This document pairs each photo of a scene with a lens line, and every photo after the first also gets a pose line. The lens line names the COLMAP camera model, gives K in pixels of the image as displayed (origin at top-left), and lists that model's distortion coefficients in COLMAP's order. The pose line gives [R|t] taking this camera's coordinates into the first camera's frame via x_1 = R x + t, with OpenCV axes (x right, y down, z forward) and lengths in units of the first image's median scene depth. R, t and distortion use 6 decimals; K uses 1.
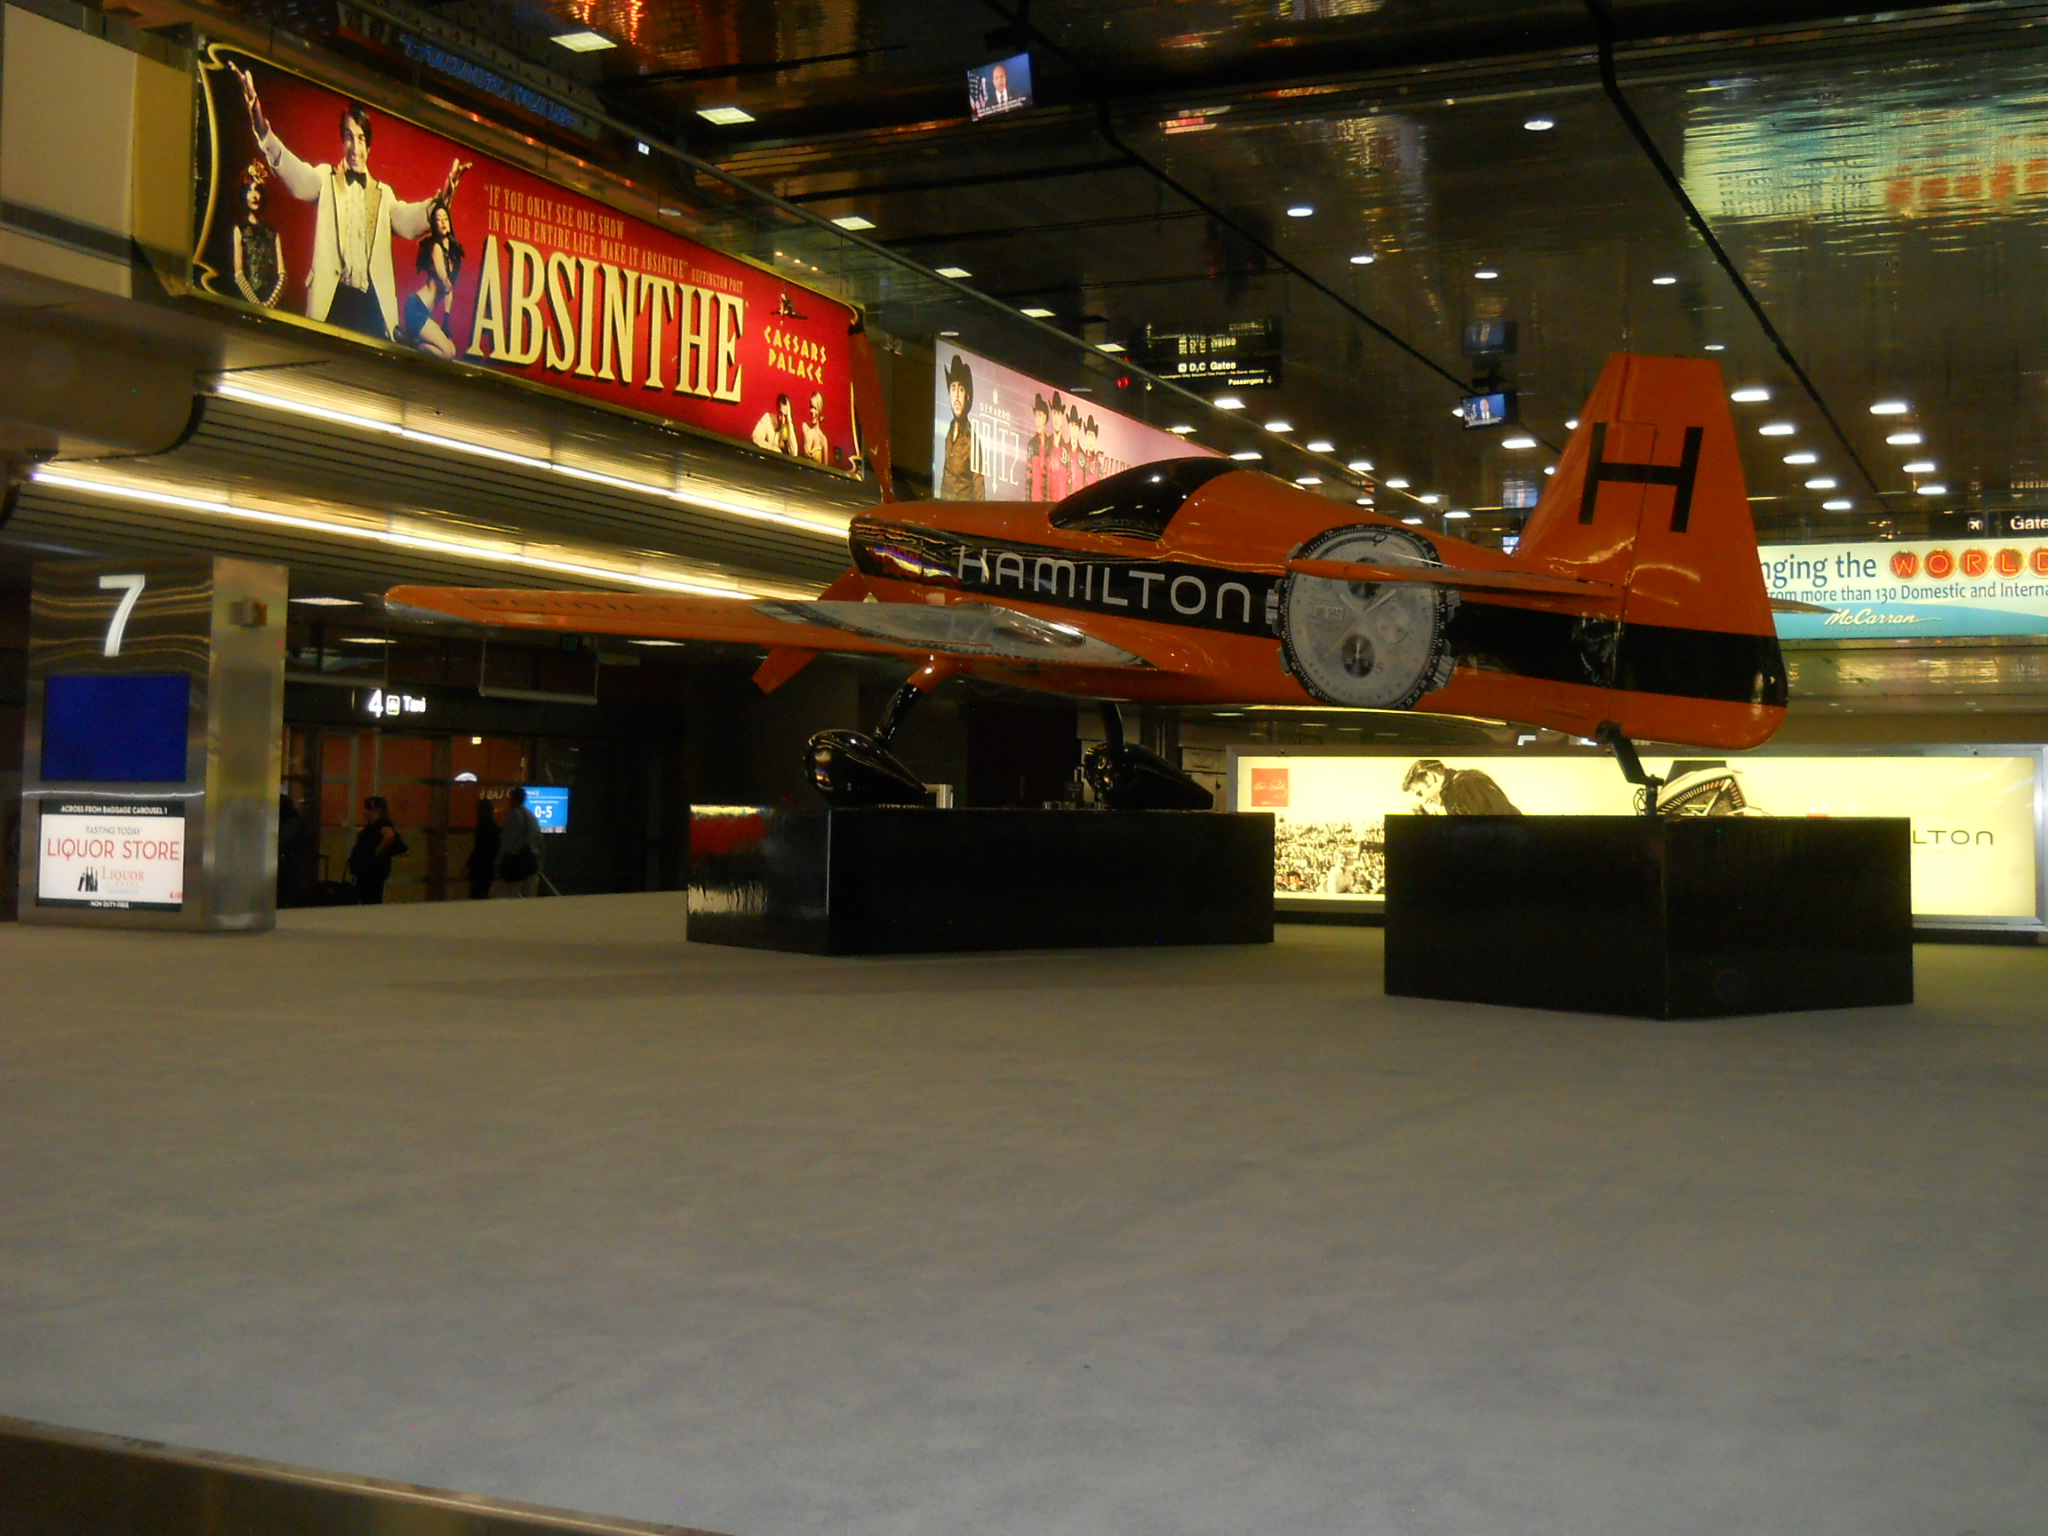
lens RADIAL K [[2447.7, 0, 1024.0], [0, 2447.7, 768.0], [0, 0, 1]] dist [0.013446, -0.006348]
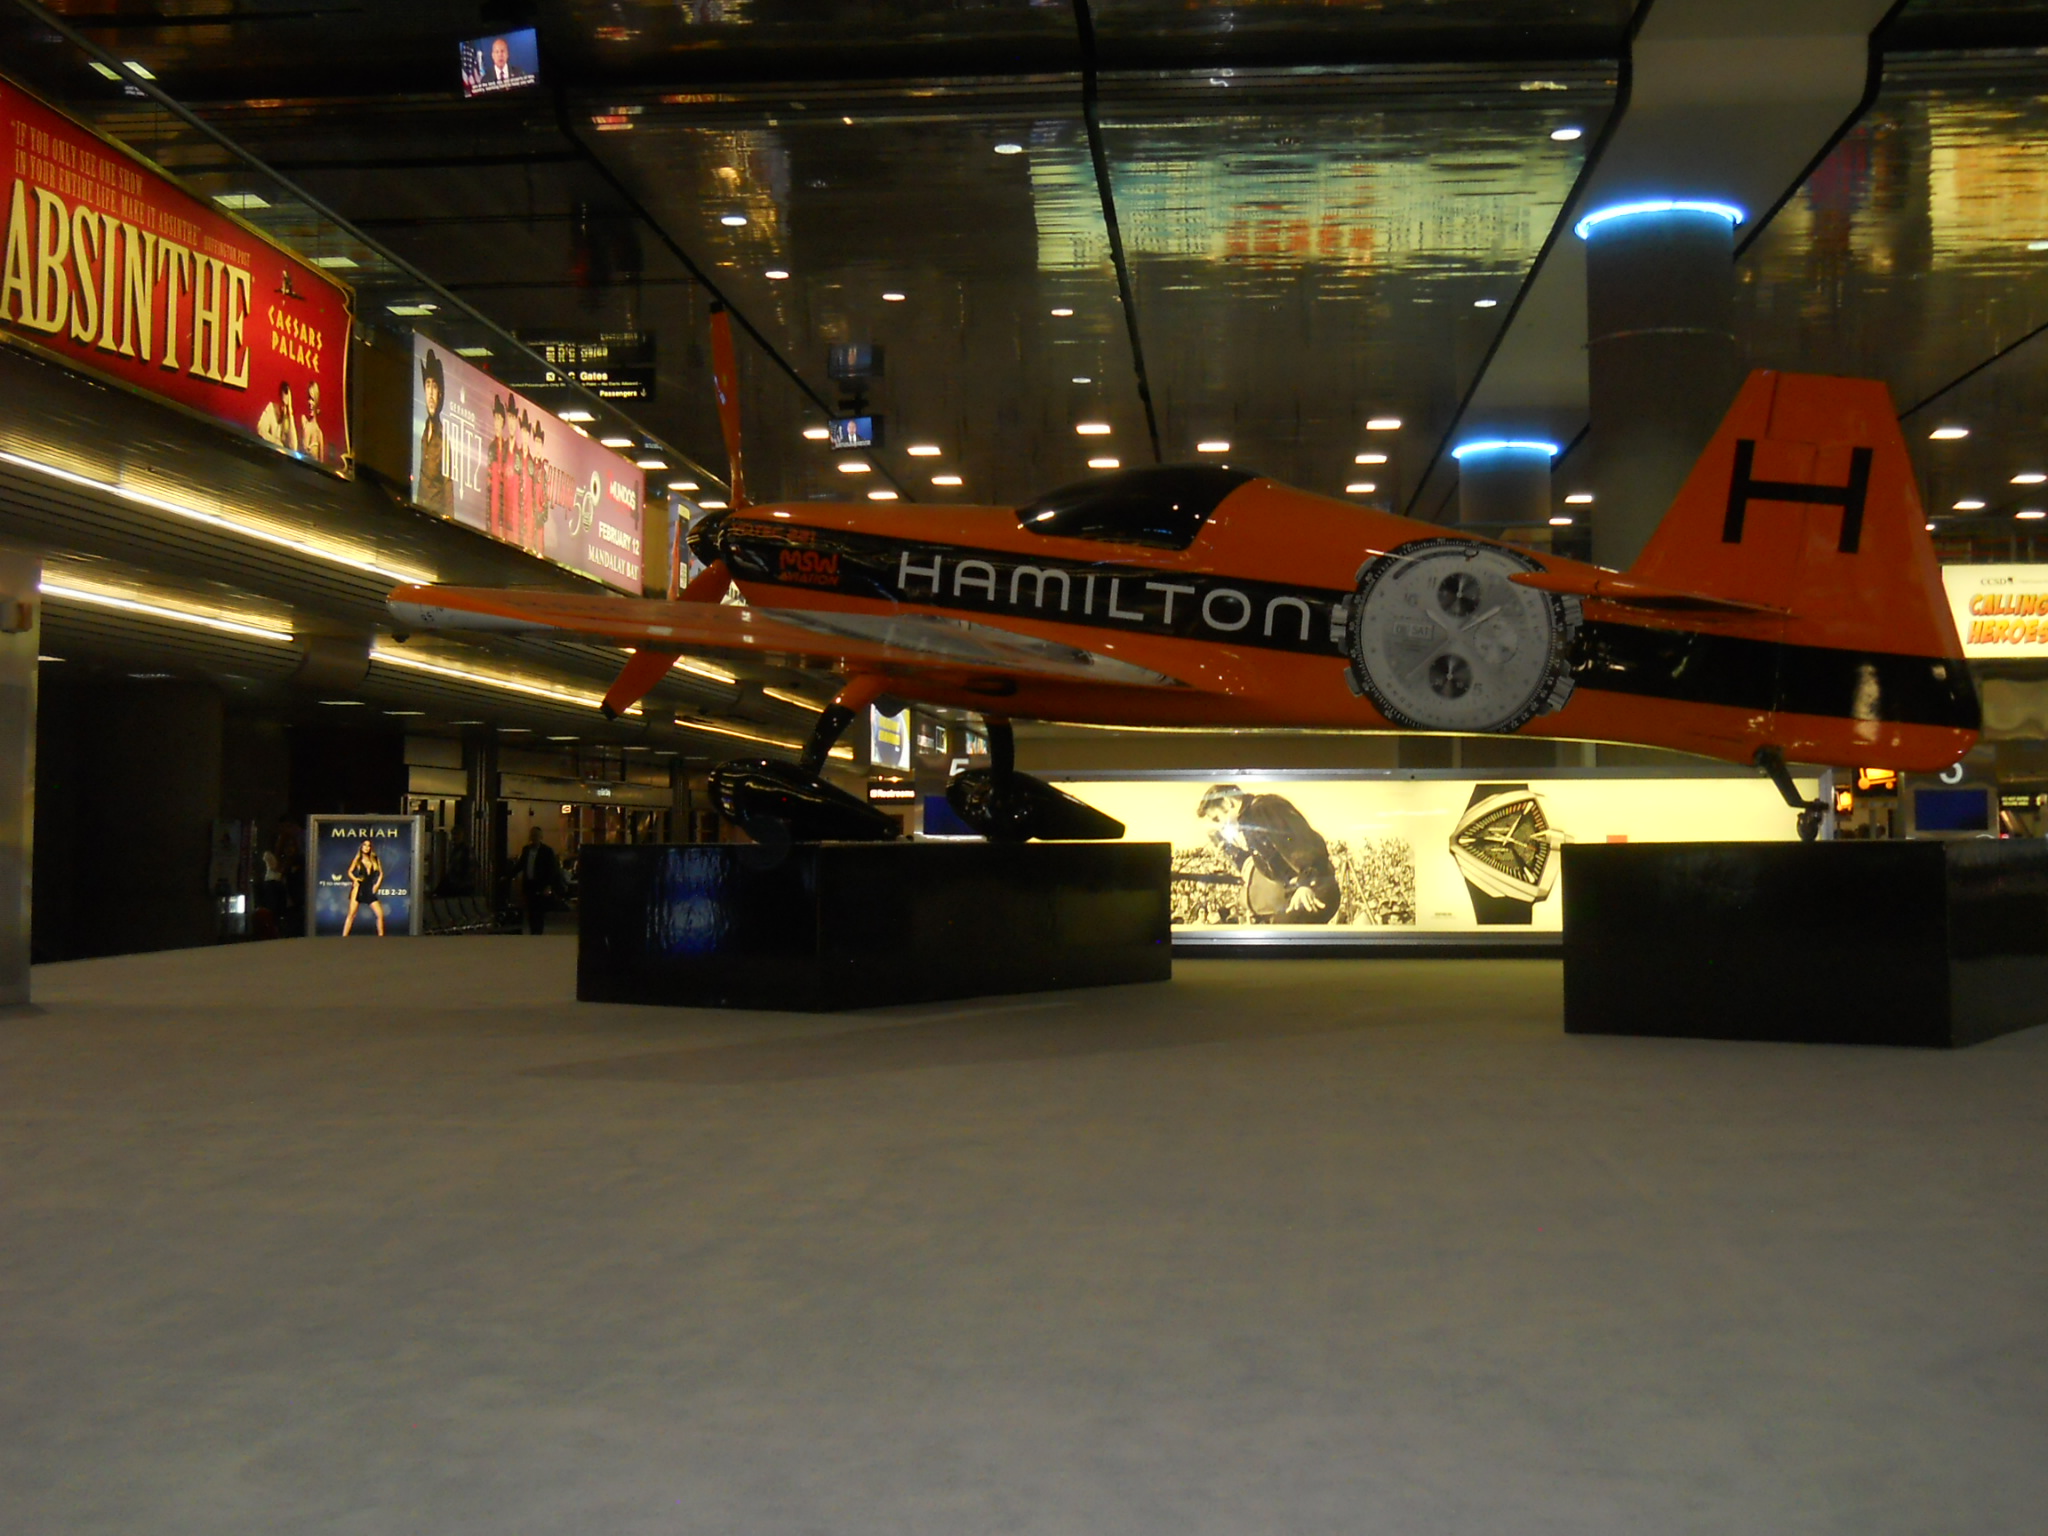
lens RADIAL K [[2449.6, 0, 1021.3], [0, 2449.6, 798.6], [0, 0, 1]] dist [-0.006611, 0.030001]
pose [[0.948424, -0.008685, 0.316887, -0.137070], [0.007696, 0.999961, 0.004373, -0.001678], [-0.316913, -0.001709, 0.948453, 0.065270]]
